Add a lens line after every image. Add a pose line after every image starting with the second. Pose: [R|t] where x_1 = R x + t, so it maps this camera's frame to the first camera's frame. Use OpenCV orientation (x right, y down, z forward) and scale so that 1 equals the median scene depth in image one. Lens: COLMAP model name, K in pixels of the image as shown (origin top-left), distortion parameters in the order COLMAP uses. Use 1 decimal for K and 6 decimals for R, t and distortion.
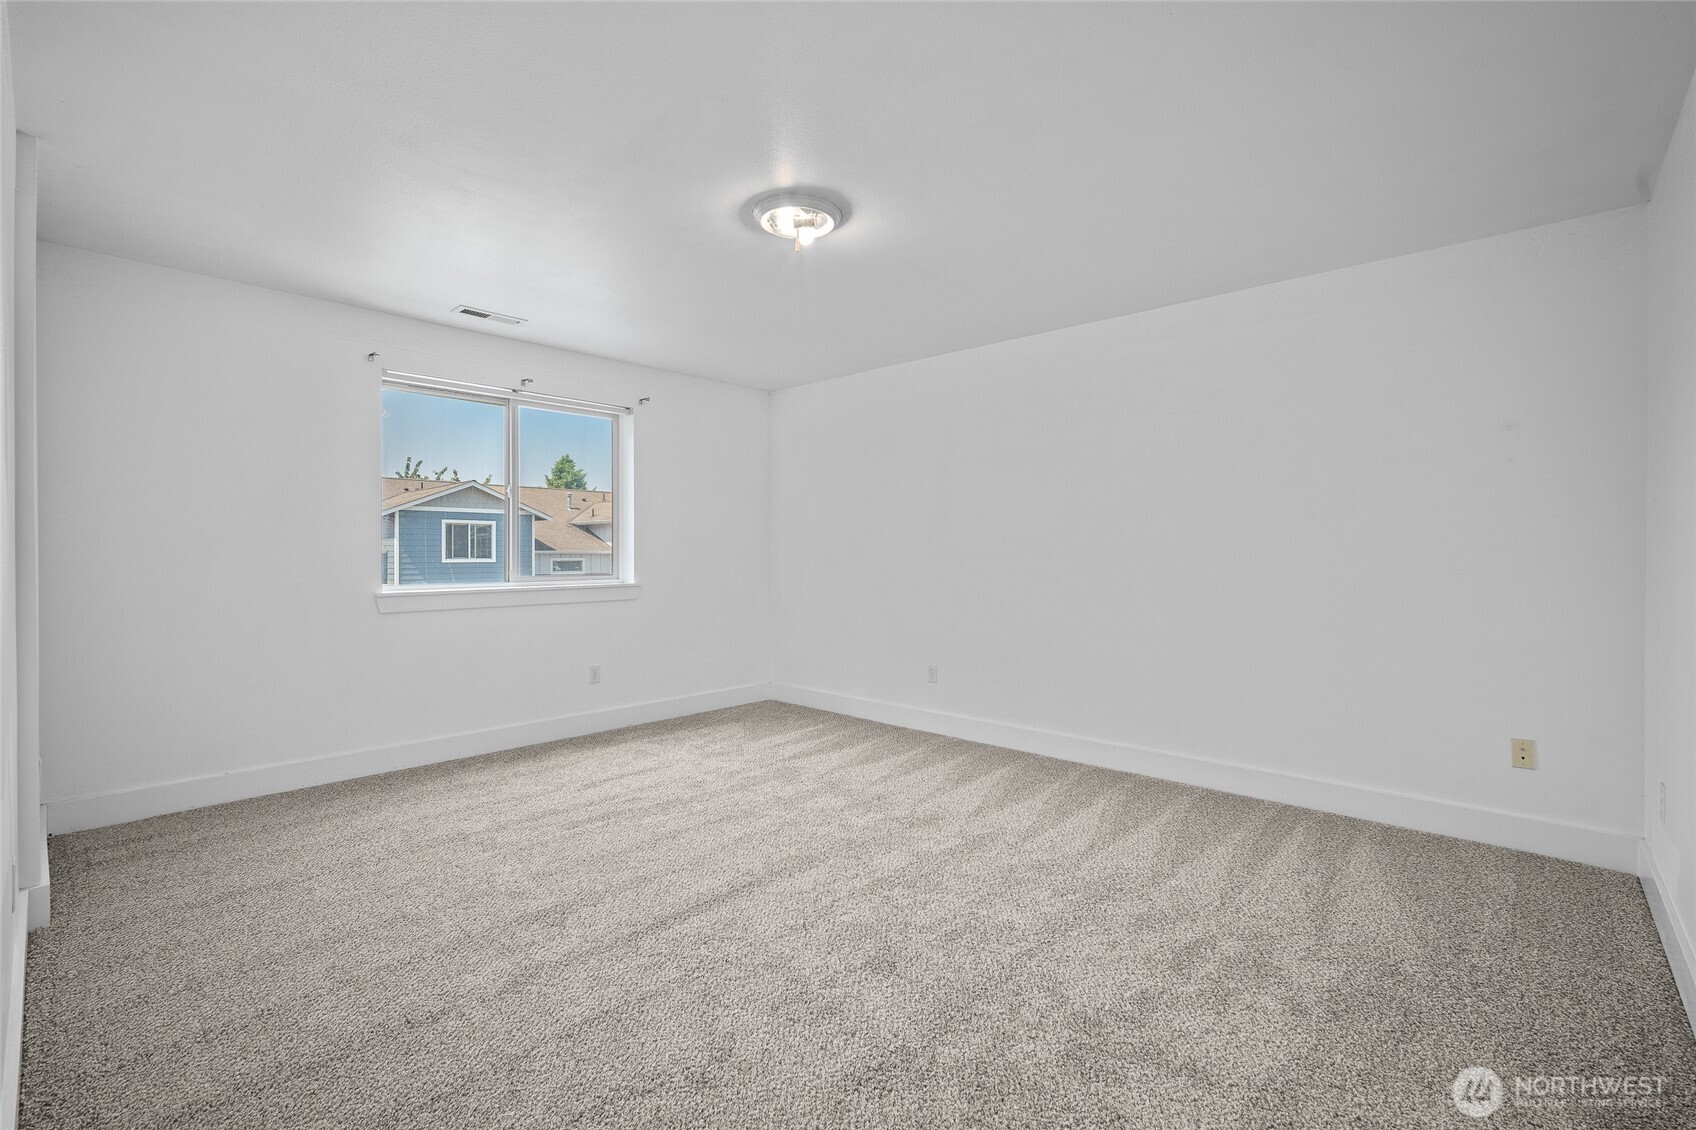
lens RADIAL K [[750.4, 0, 845.6], [0, 750.4, 561.5], [0, 0, 1]] dist [-0.011439, 0.003704]
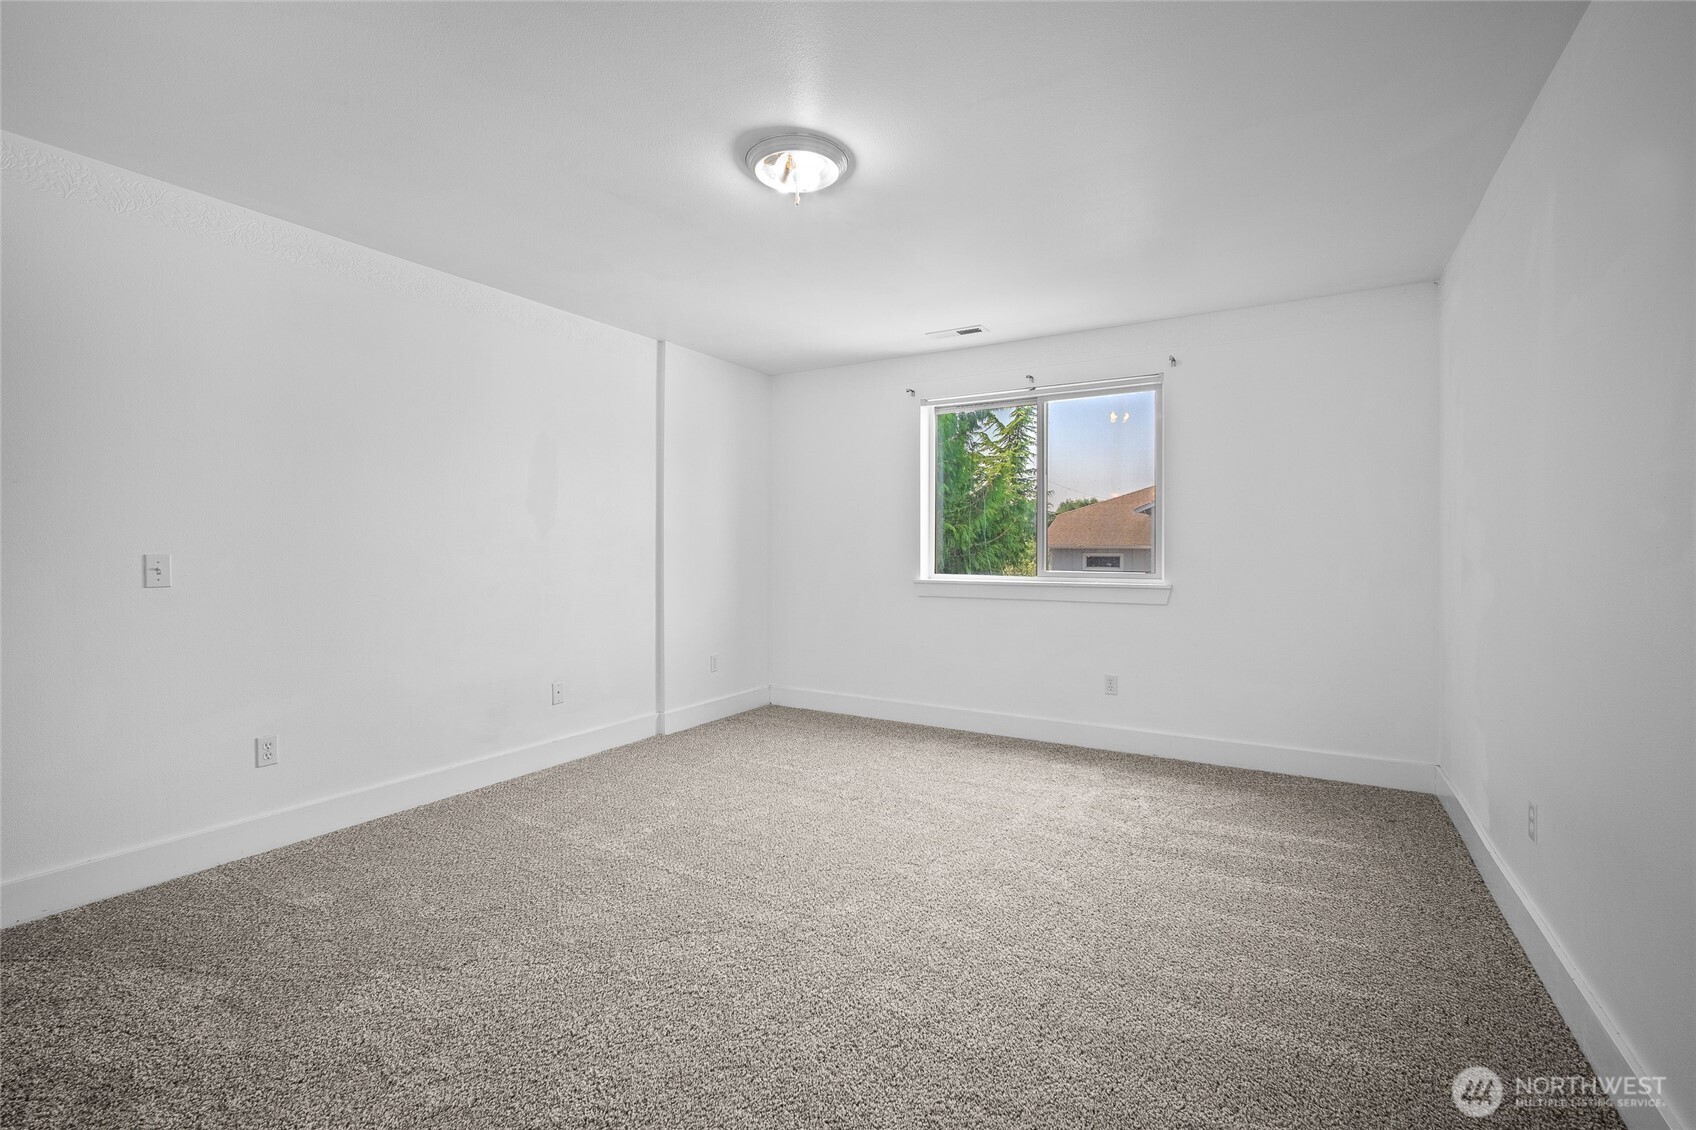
lens RADIAL K [[750.4, 0, 845.6], [0, 750.4, 561.5], [0, 0, 1]] dist [-0.011439, 0.003704]
pose [[0.196822, 0.015179, -0.980322, 0.473474], [-0.011486, 0.999847, 0.013175, -0.003525], [0.980372, 0.008667, 0.196966, 0.514279]]
